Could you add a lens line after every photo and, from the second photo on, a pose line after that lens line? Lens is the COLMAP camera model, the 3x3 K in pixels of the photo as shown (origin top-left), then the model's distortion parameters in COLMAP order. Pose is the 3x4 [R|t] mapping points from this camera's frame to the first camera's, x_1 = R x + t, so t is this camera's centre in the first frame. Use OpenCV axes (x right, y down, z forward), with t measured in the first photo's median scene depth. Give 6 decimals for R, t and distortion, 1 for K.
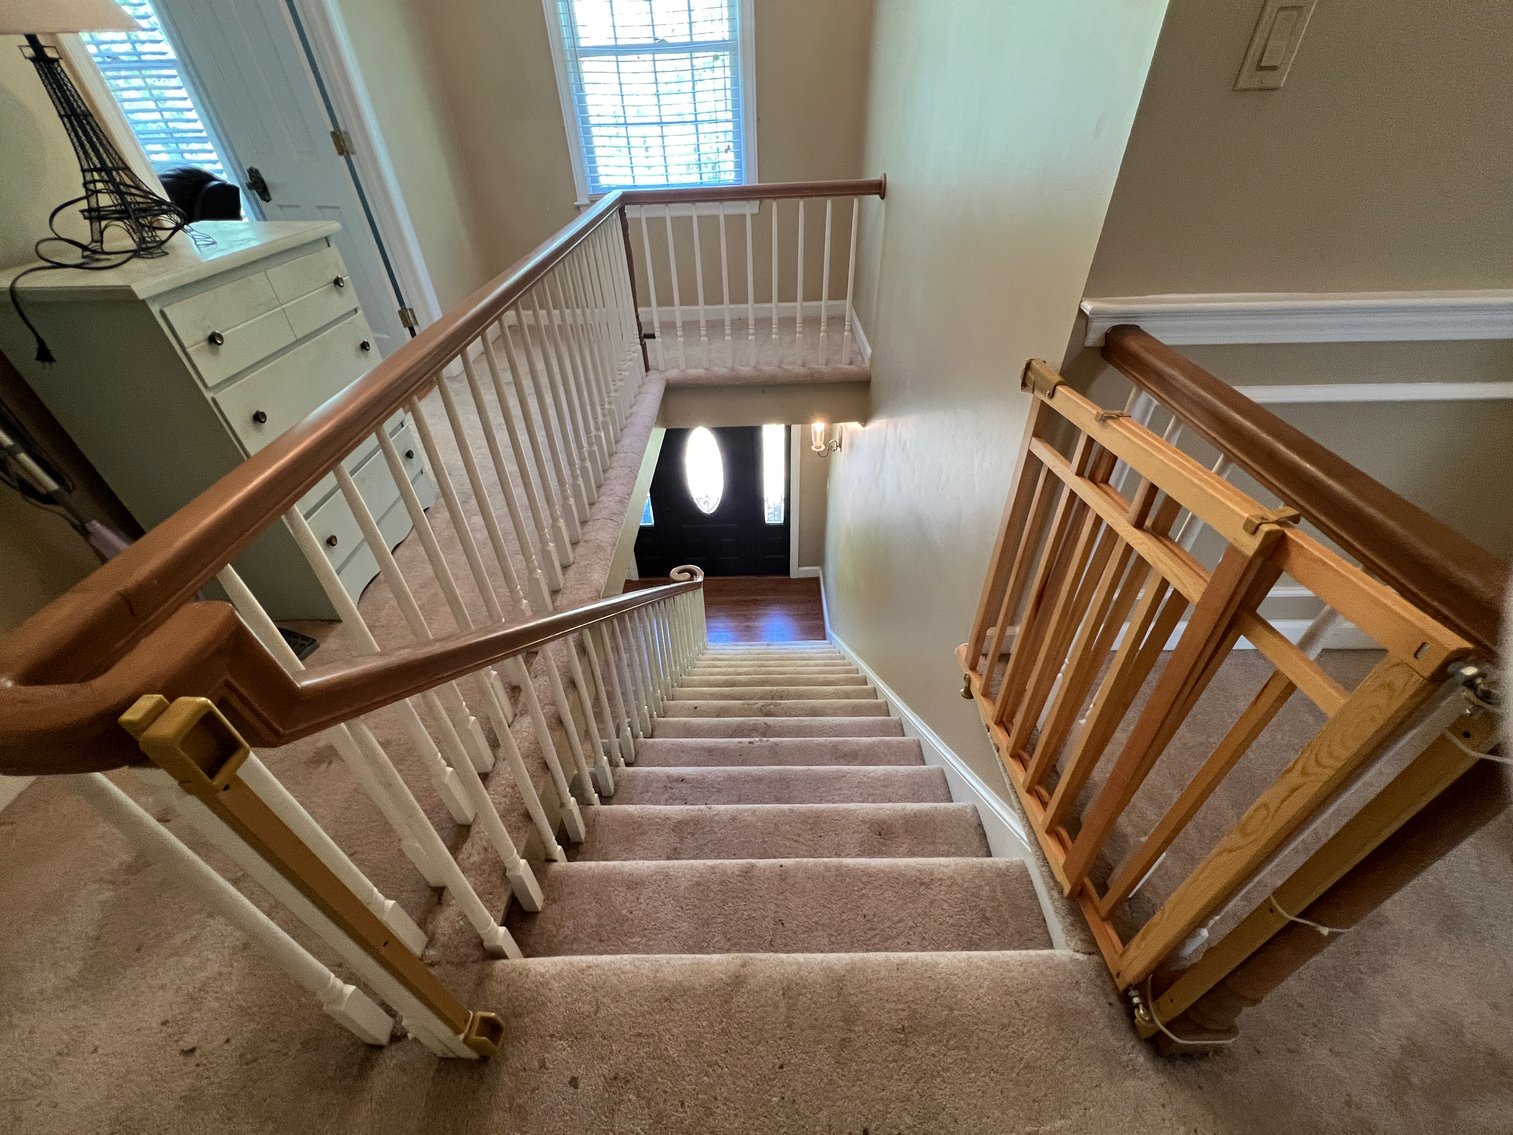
lens RADIAL K [[608.7, 0, 756.0], [0, 608.7, 570.1], [0, 0, 1]] dist [0.000334, 0.000192]
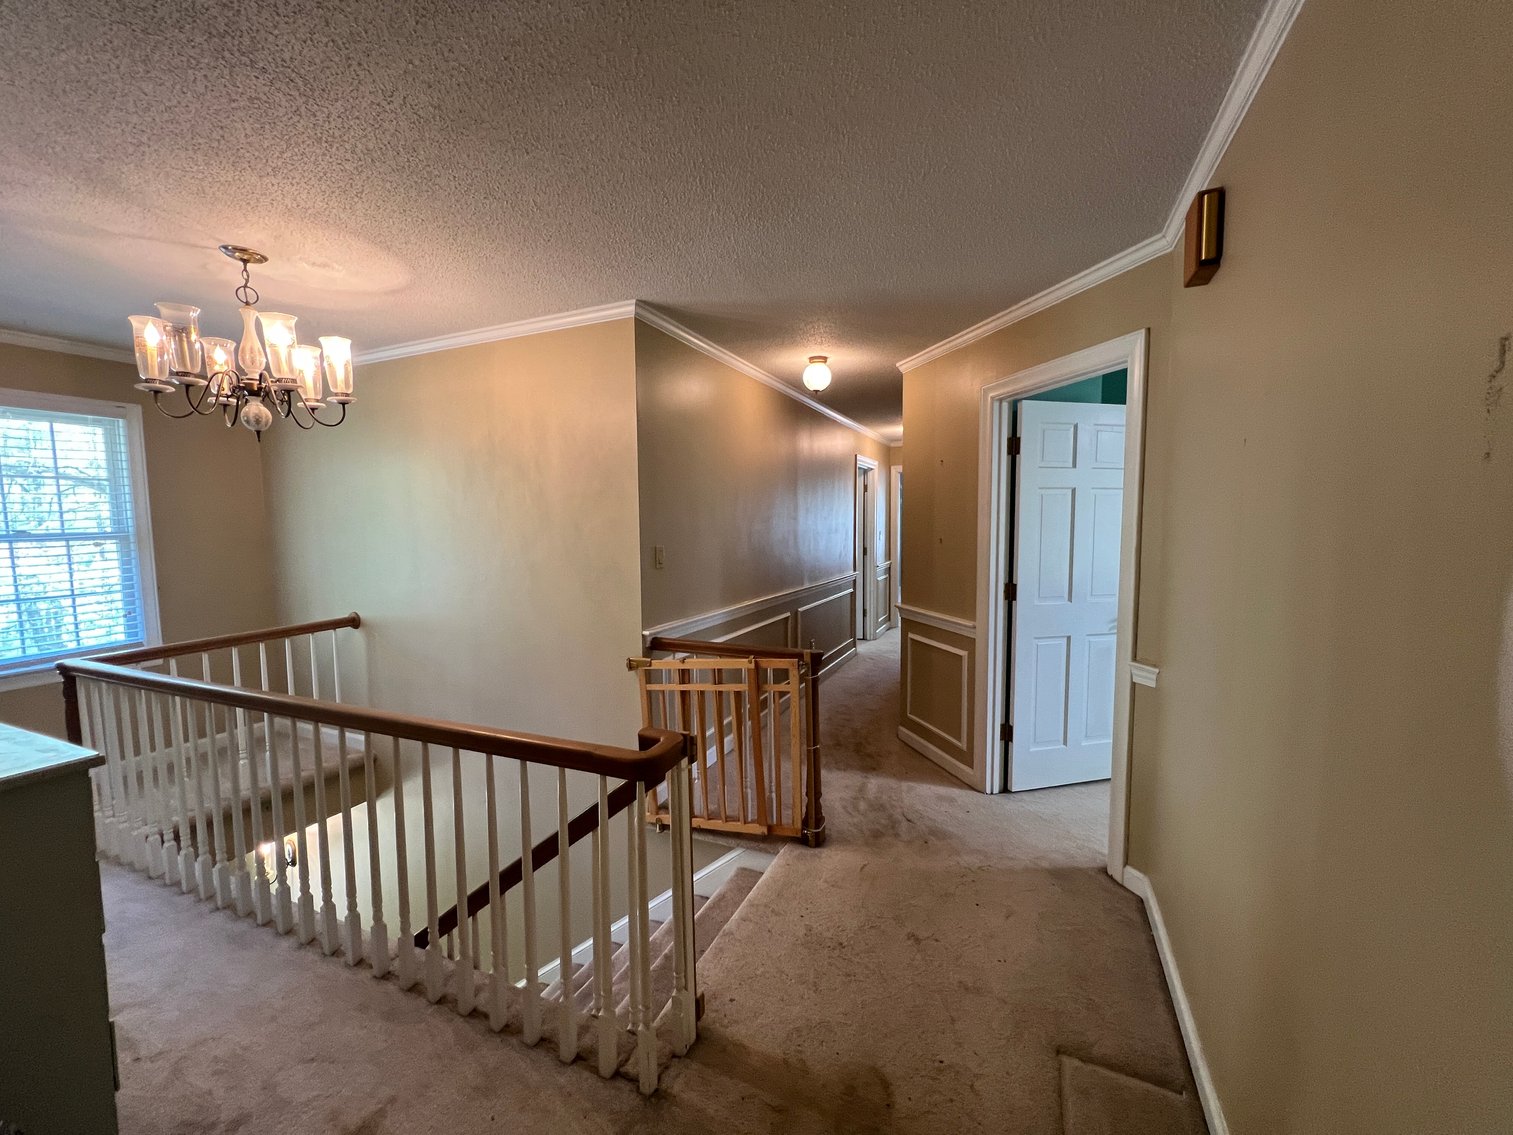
lens RADIAL K [[608.7, 0, 756.6], [0, 608.7, 566.0], [0, 0, 1]] dist [0.000334, 0.000192]
pose [[0.394899, -0.047458, 0.917498, -0.637220], [0.573402, 0.793011, -0.205778, 0.064048], [-0.717820, 0.607356, 0.340372, -0.170145]]
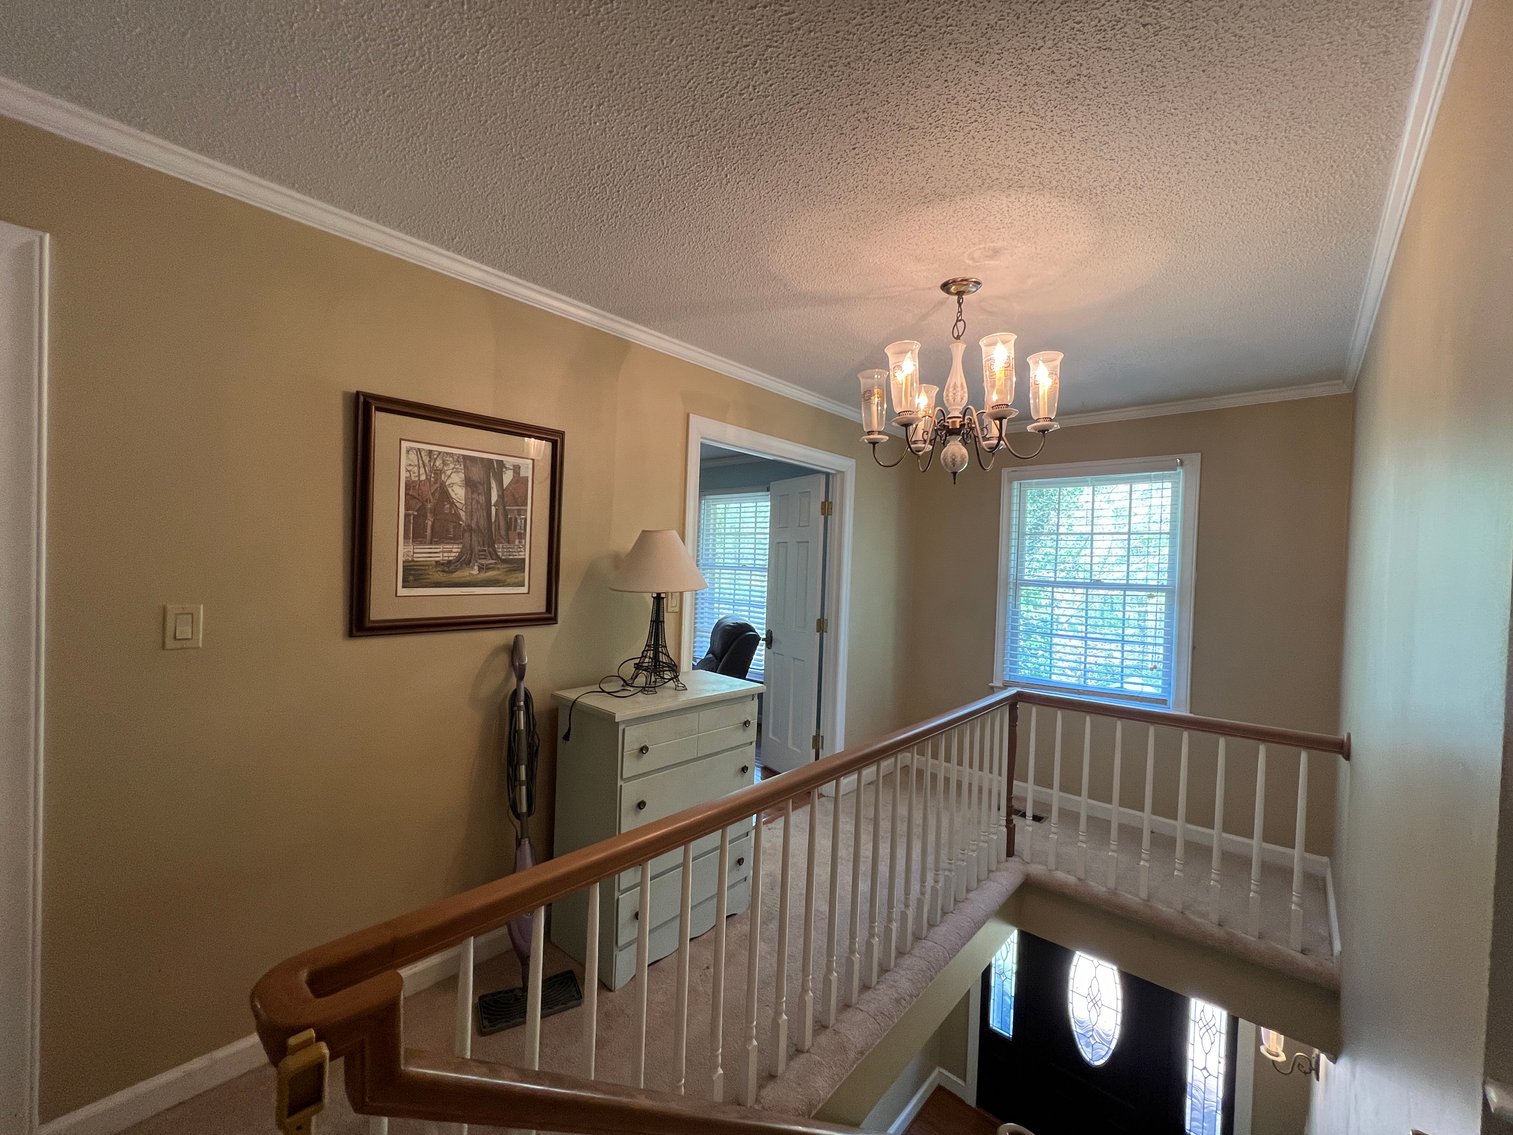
lens RADIAL K [[608.7, 0, 759.7], [0, 608.7, 569.7], [0, 0, 1]] dist [0.000334, 0.000192]
pose [[0.750250, 0.062070, -0.658234, 0.134175], [-0.454701, 0.771194, -0.445541, -0.086391], [0.479972, 0.633567, 0.606812, -0.024811]]
